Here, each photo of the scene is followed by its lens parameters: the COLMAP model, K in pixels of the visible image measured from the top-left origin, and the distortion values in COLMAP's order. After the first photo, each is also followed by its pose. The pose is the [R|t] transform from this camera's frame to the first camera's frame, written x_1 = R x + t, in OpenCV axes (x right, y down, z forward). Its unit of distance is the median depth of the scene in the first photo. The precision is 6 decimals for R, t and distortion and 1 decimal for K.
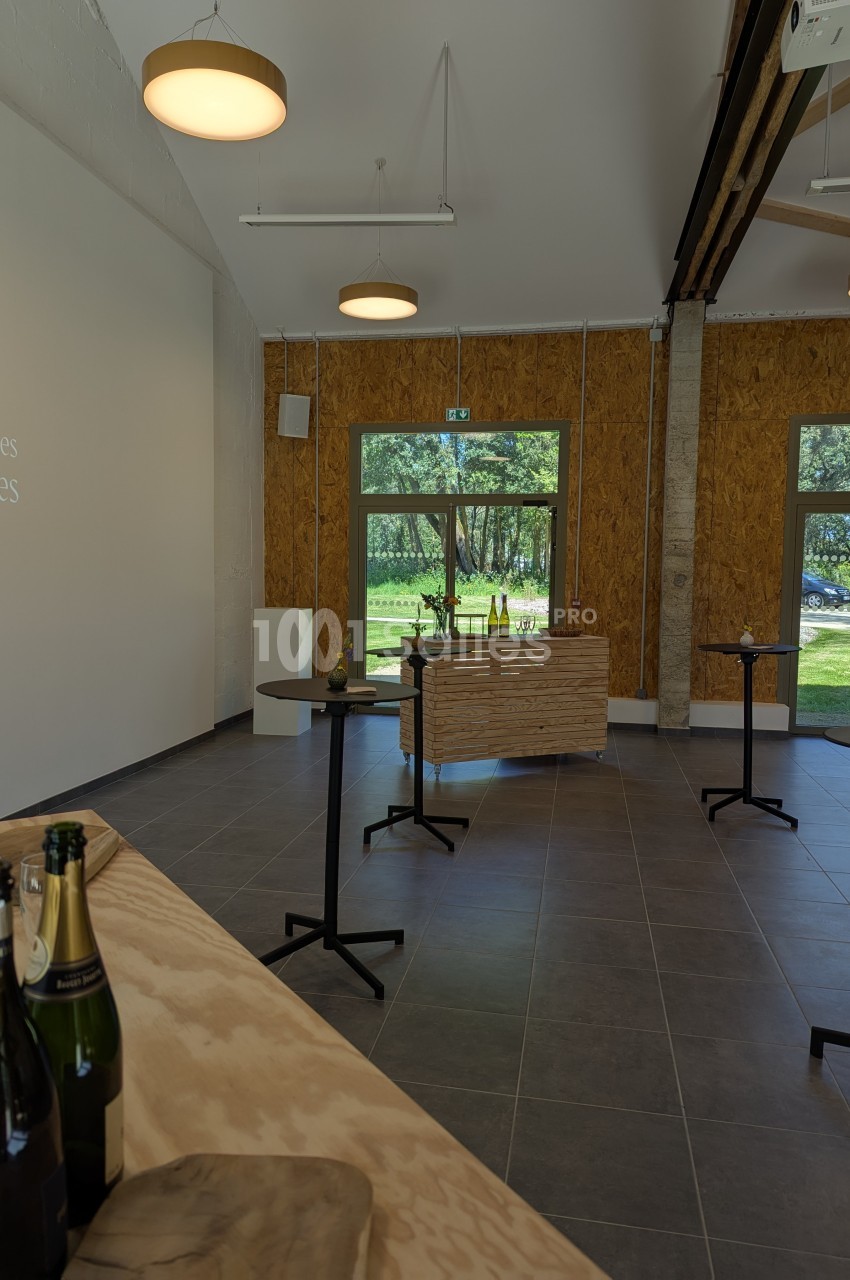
lens RADIAL K [[910.2, 0, 425.0], [0, 910.2, 640.0], [0, 0, 1]] dist [0.066936, -0.088050]
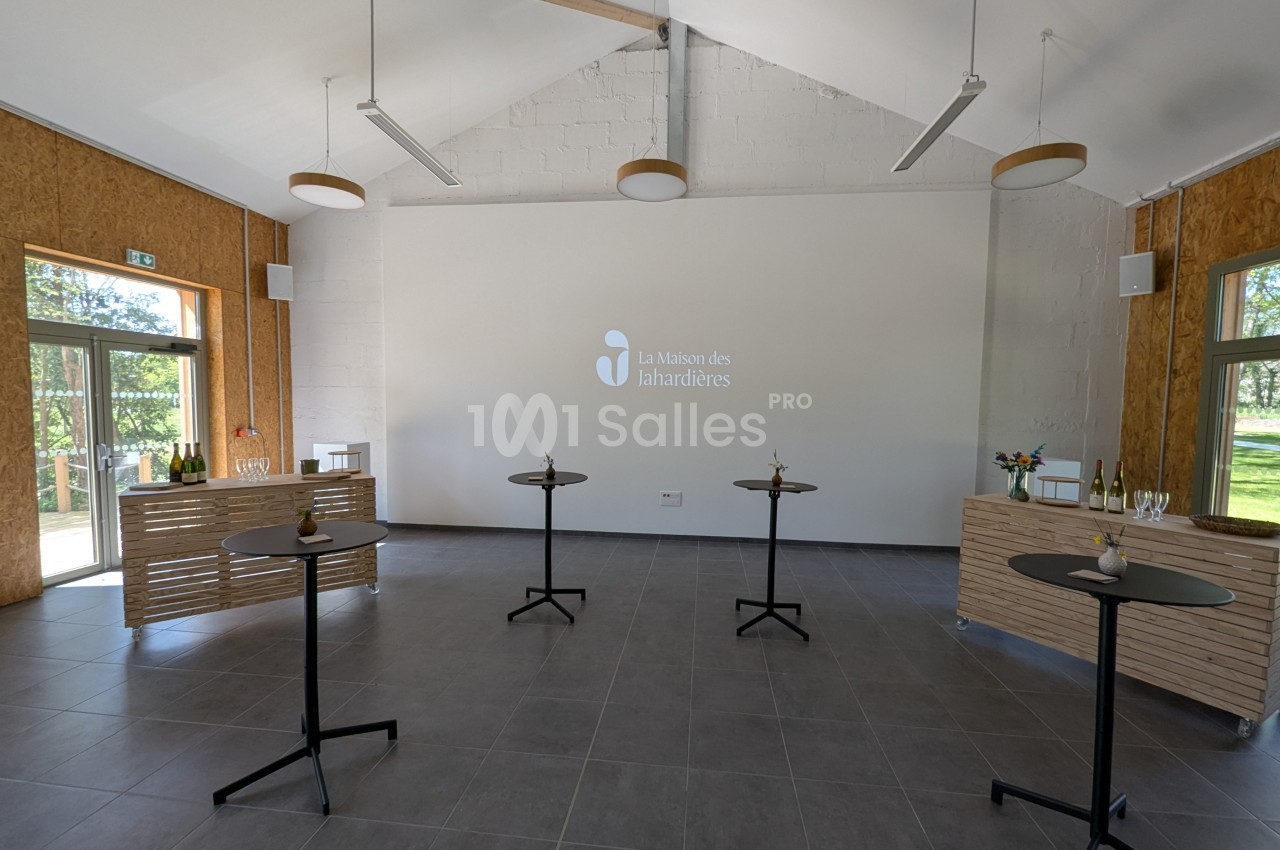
lens RADIAL K [[544.3, 0, 642.8], [0, 544.3, 435.5], [0, 0, 1]] dist [-0.001466, -0.000353]
pose [[0.061432, 0.049790, -0.996869, 0.422407], [-0.089517, 0.995005, 0.044180, -0.043624], [0.994089, 0.086522, 0.065582, 0.420331]]
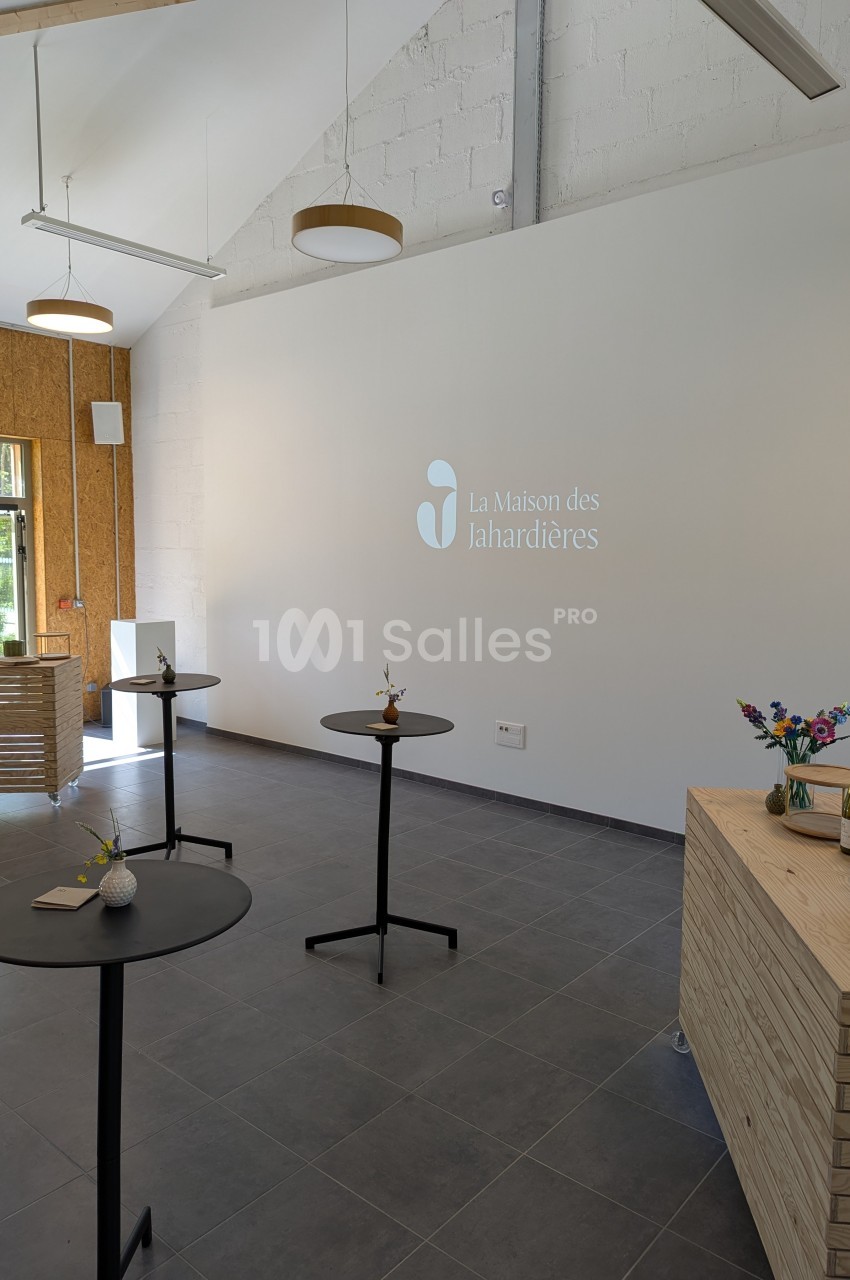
lens RADIAL K [[910.2, 0, 425.0], [0, 910.2, 640.0], [0, 0, 1]] dist [0.066936, -0.088050]
pose [[-0.509472, 0.070955, -0.857557, 0.367886], [-0.082938, 0.987905, 0.131014, -0.095143], [0.856481, 0.137872, -0.497425, 0.792787]]
